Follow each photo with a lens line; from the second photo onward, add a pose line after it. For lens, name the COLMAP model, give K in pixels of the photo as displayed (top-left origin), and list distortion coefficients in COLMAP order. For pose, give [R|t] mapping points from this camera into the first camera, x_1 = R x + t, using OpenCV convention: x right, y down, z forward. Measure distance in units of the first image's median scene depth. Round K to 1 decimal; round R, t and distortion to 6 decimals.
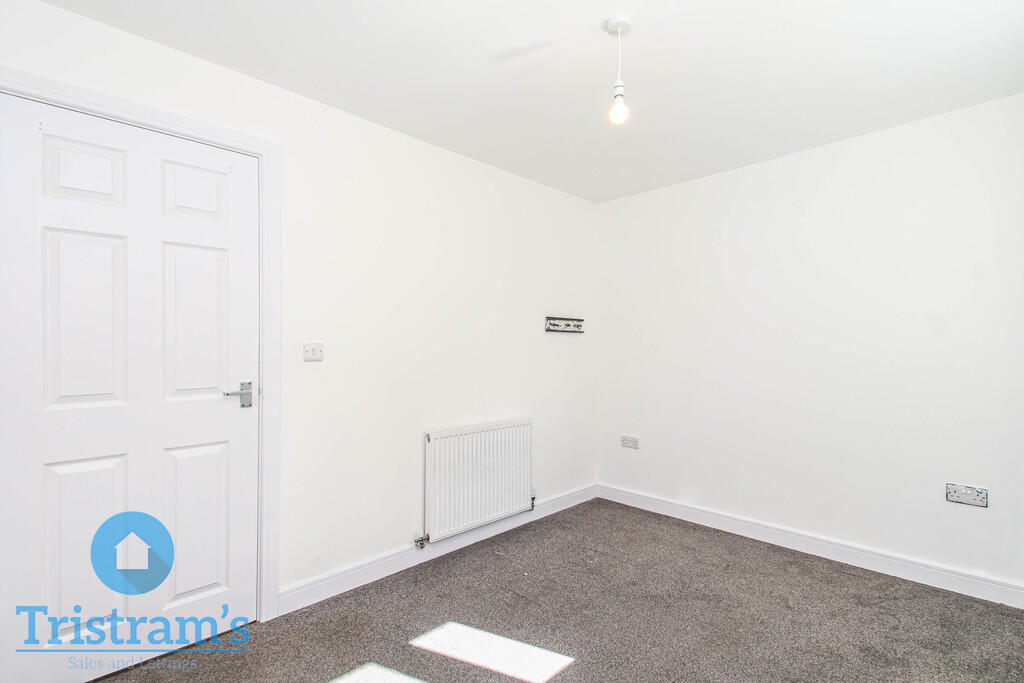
lens RADIAL K [[478.0, 0, 515.1], [0, 478.0, 346.7], [0, 0, 1]] dist [0.001111, 0.000118]
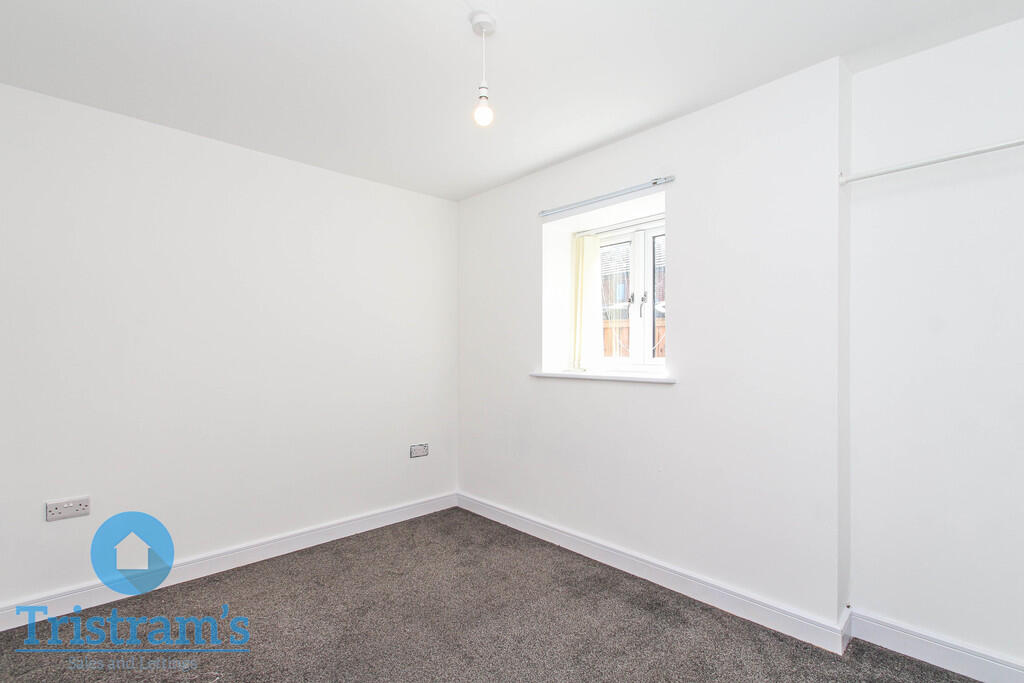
lens RADIAL K [[478.0, 0, 515.1], [0, 478.0, 346.7], [0, 0, 1]] dist [0.001111, 0.000118]
pose [[0.033265, 0.013507, 0.999355, -0.561999], [0.008128, 0.999872, -0.013784, 0.010791], [-0.999414, 0.008581, 0.033151, 0.656814]]
